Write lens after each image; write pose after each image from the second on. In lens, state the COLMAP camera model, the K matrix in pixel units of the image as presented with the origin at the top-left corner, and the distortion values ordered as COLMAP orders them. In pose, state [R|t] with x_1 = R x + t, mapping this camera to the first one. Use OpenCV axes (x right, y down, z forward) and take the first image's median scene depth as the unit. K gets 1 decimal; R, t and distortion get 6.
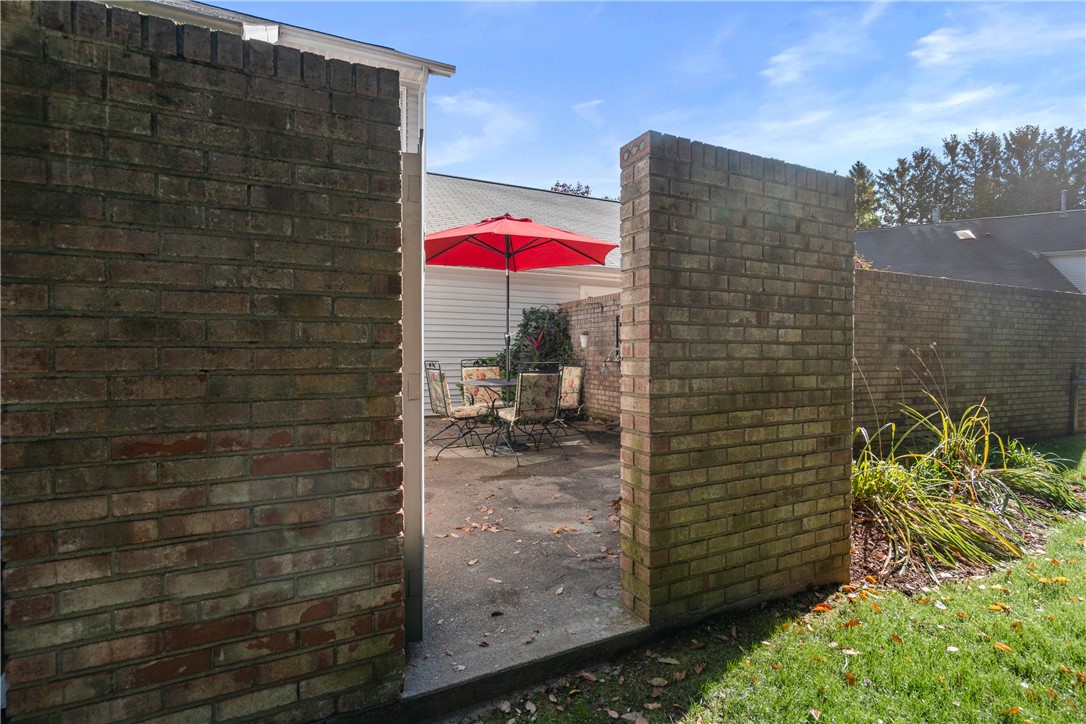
lens RADIAL K [[496.9, 0, 537.9], [0, 496.9, 355.0], [0, 0, 1]] dist [-0.001974, 0.000074]
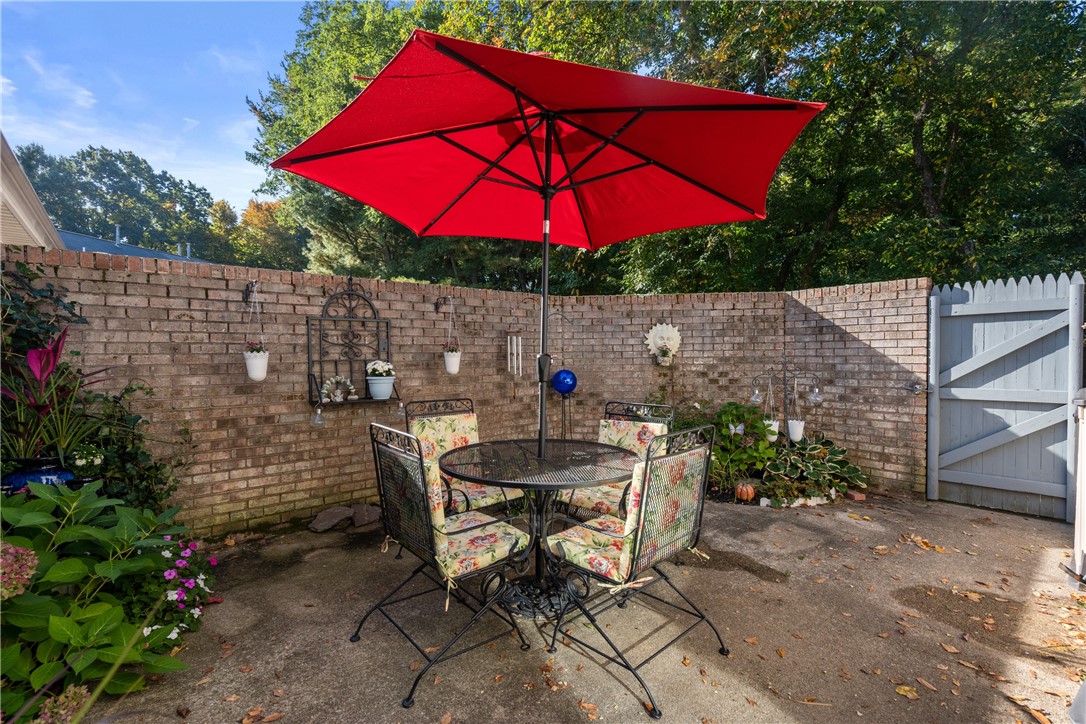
lens RADIAL K [[495.0, 0, 539.7], [0, 495.0, 359.3], [0, 0, 1]] dist [-0.003378, -0.000502]
pose [[-0.248231, -0.005734, 0.968684, -0.438933], [0.012058, 0.999887, 0.009009, -0.037181], [-0.968626, 0.013917, -0.248134, 0.949295]]
